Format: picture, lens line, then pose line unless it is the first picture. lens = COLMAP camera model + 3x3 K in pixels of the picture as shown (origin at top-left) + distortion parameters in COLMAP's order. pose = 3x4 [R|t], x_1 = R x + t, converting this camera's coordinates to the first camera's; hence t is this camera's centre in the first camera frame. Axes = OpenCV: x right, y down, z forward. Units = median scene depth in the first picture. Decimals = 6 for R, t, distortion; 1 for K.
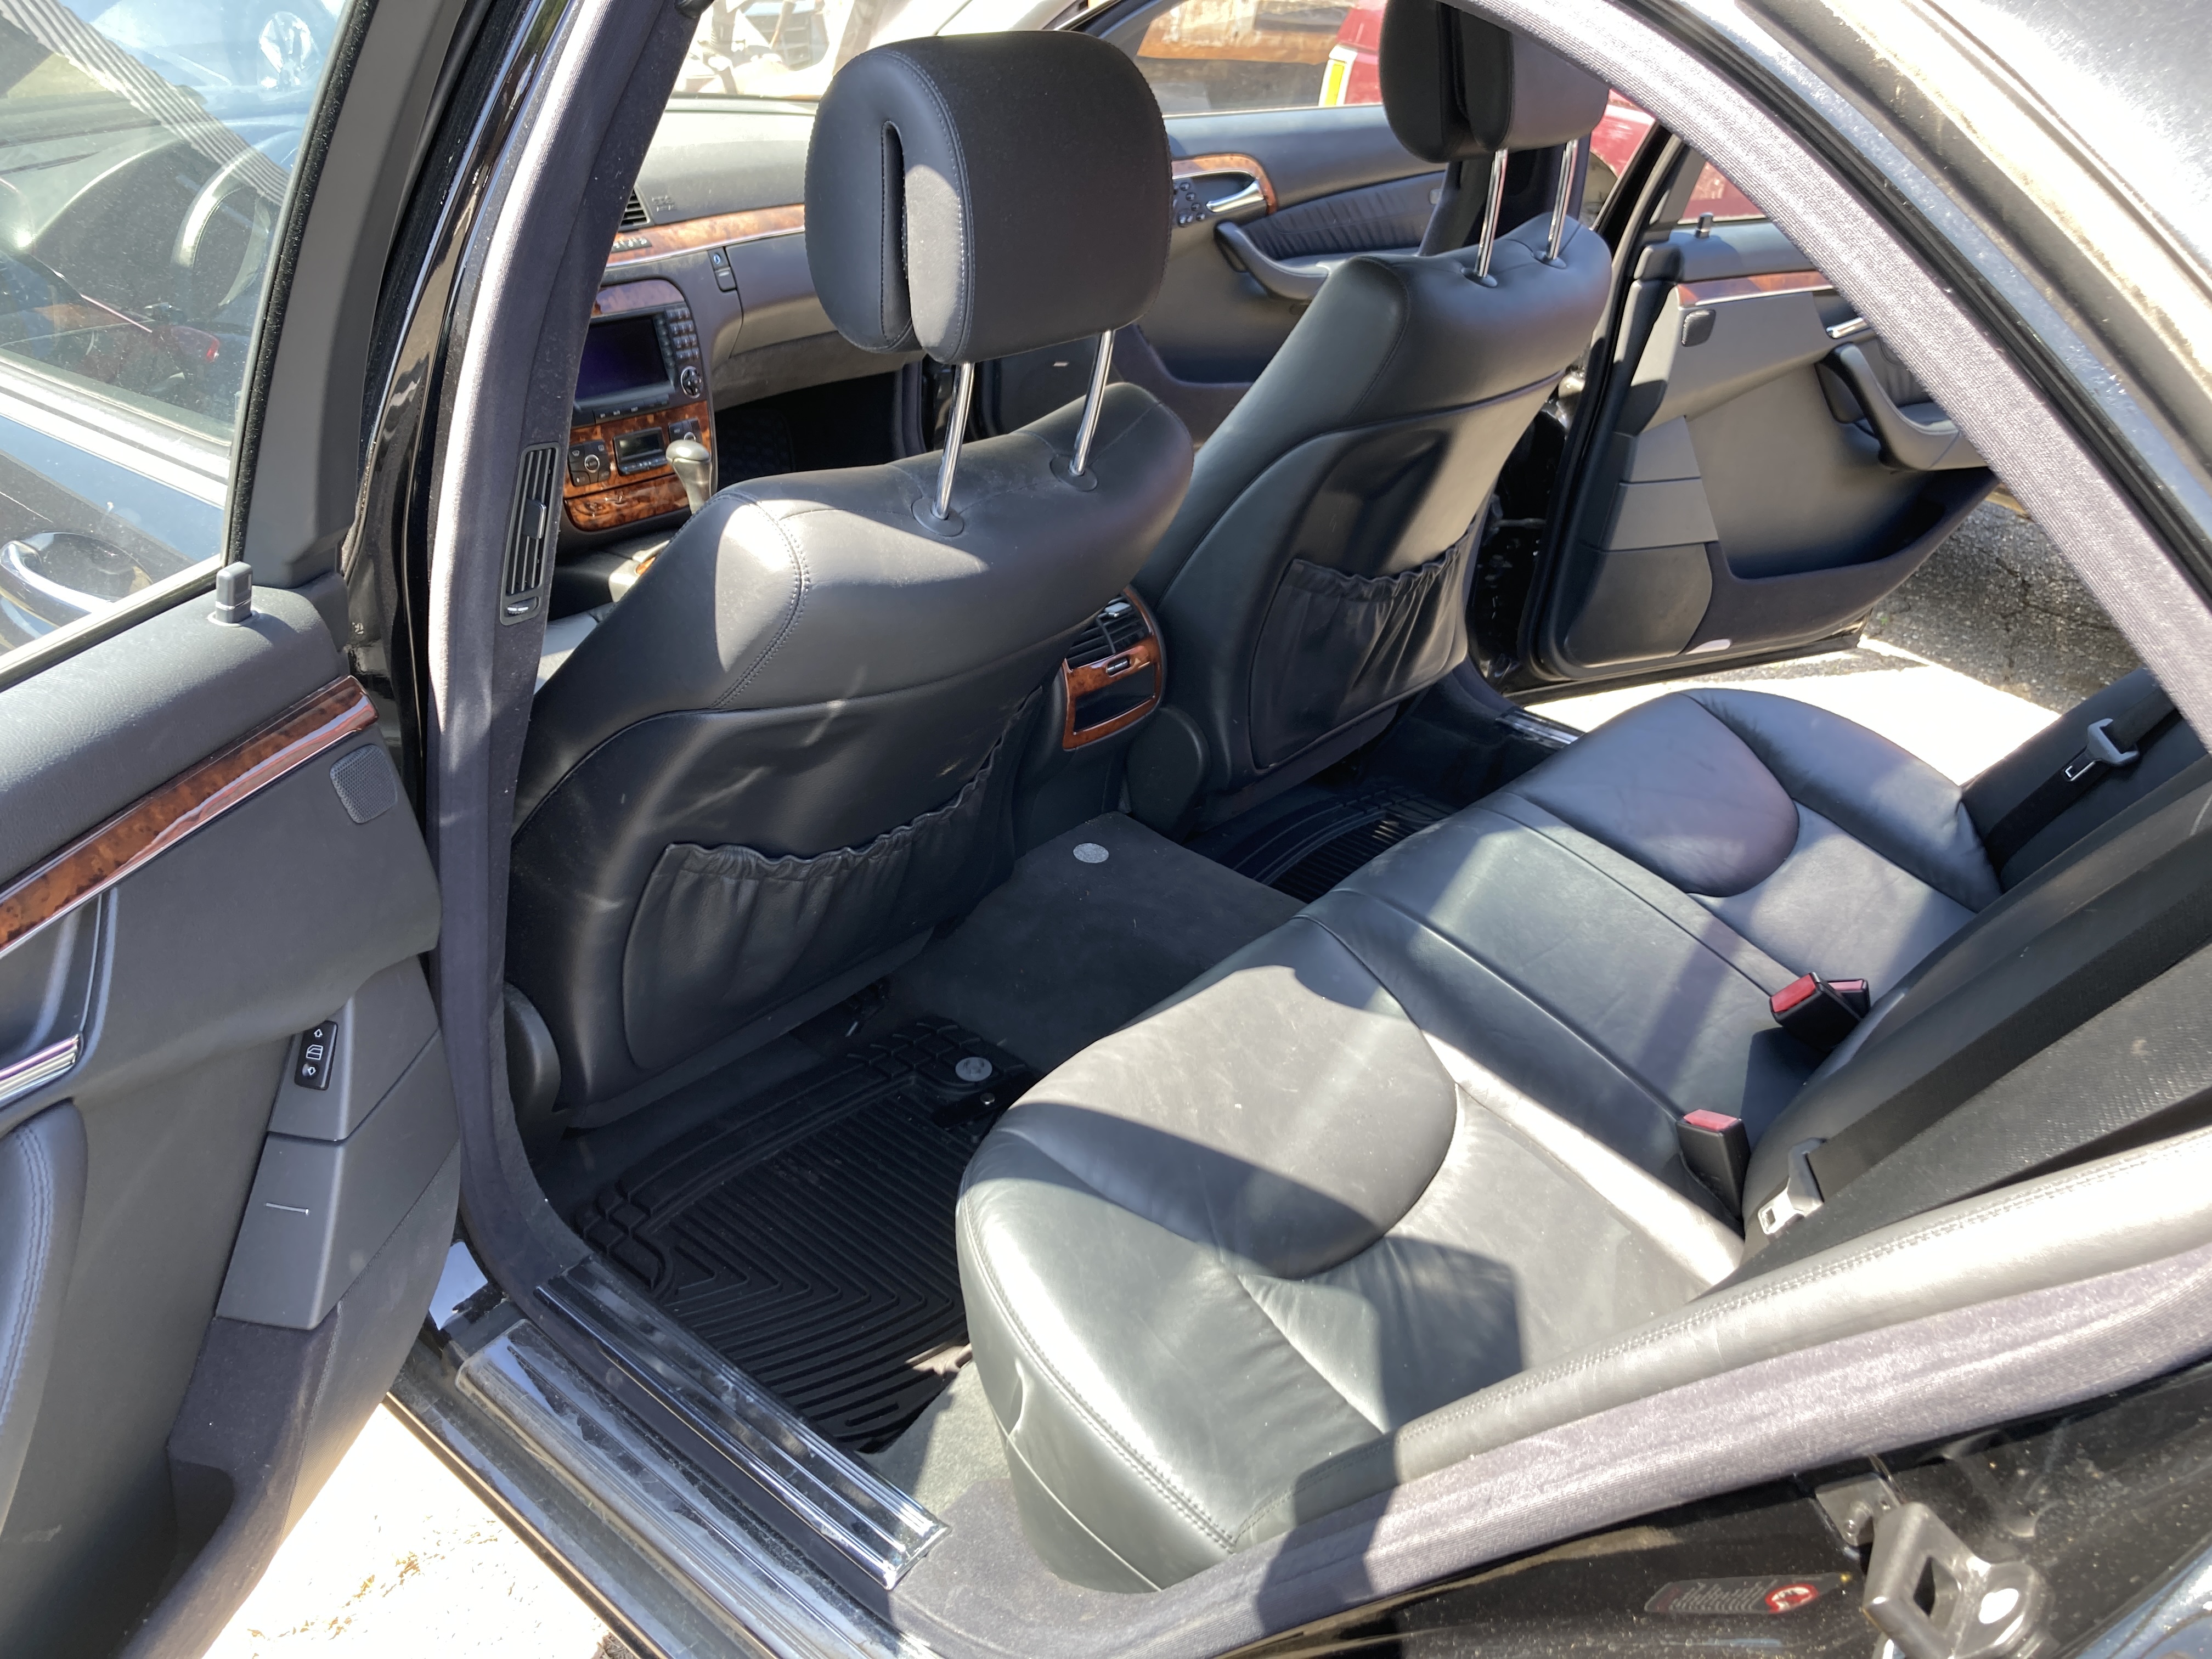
lens RADIAL K [[1845.4, 0, 1106.0], [0, 1845.4, 829.5], [0, 0, 1]] dist [0.028477, -0.025544]
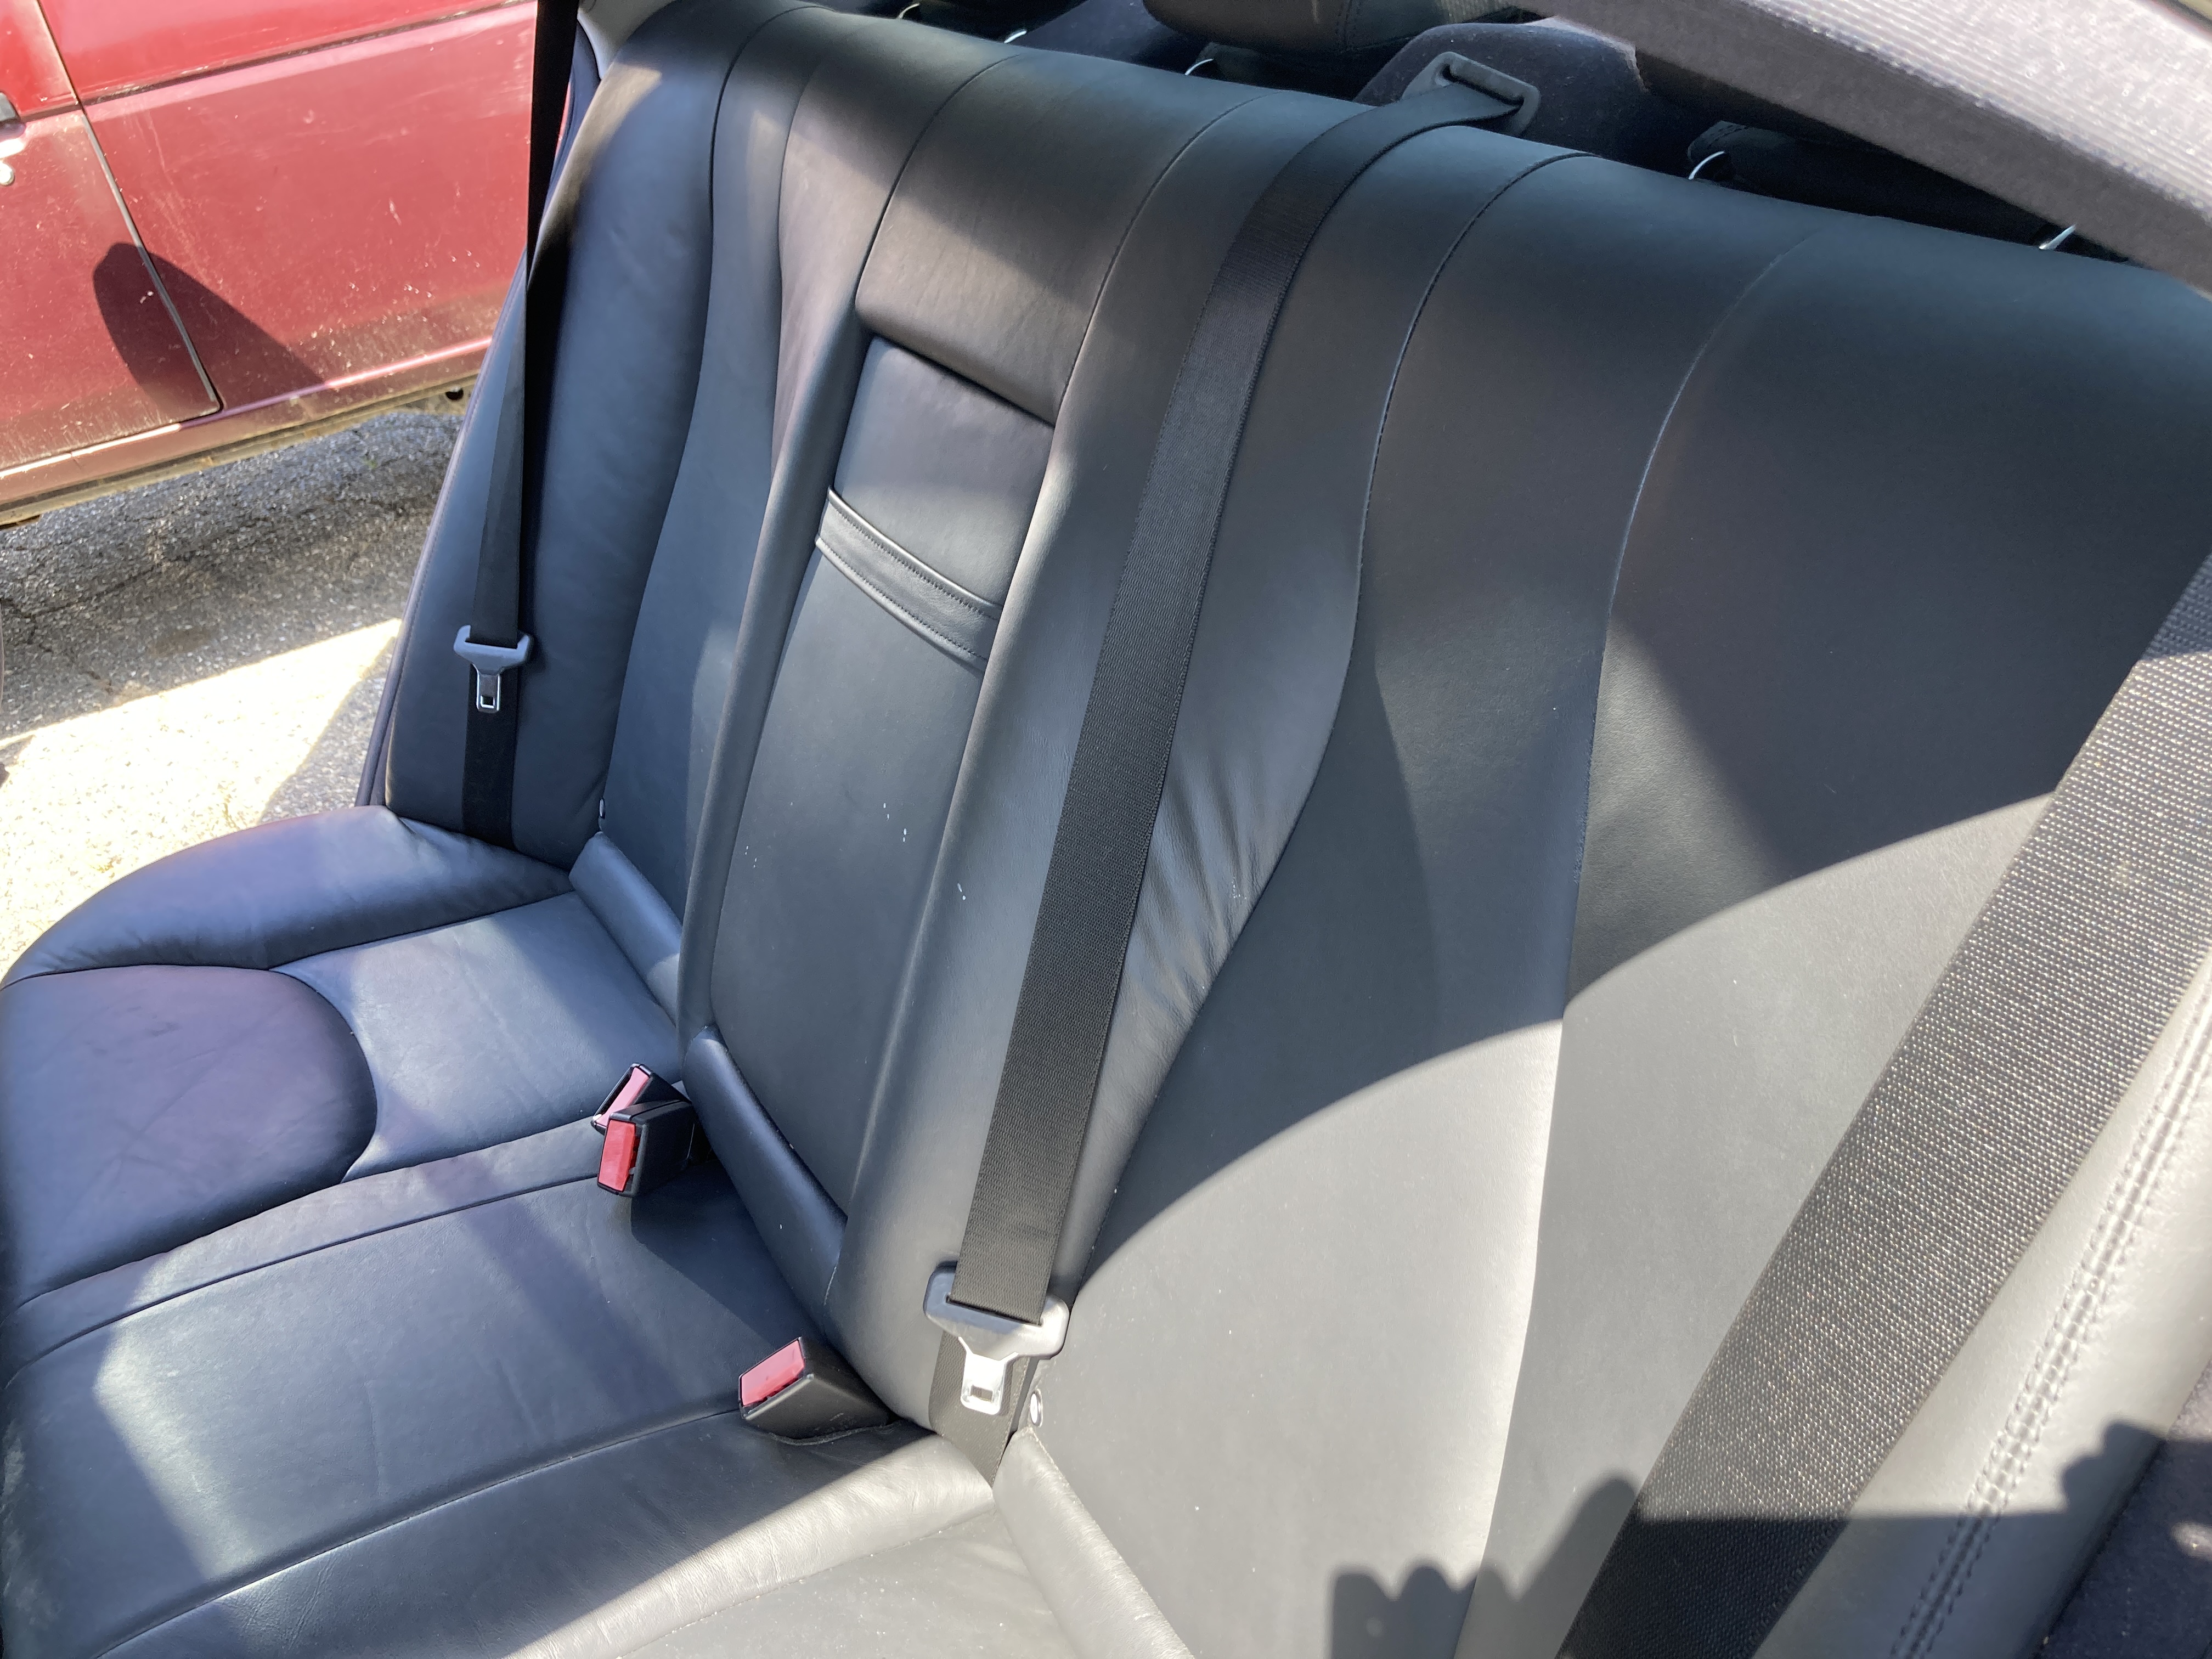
lens RADIAL K [[1845.4, 0, 1106.0], [0, 1845.4, 829.5], [0, 0, 1]] dist [0.028477, -0.025544]
pose [[0.324239, -0.655566, 0.681985, 0.024792], [0.631611, 0.686723, 0.359831, -0.109652], [-0.704227, 0.314078, 0.636725, 0.312166]]
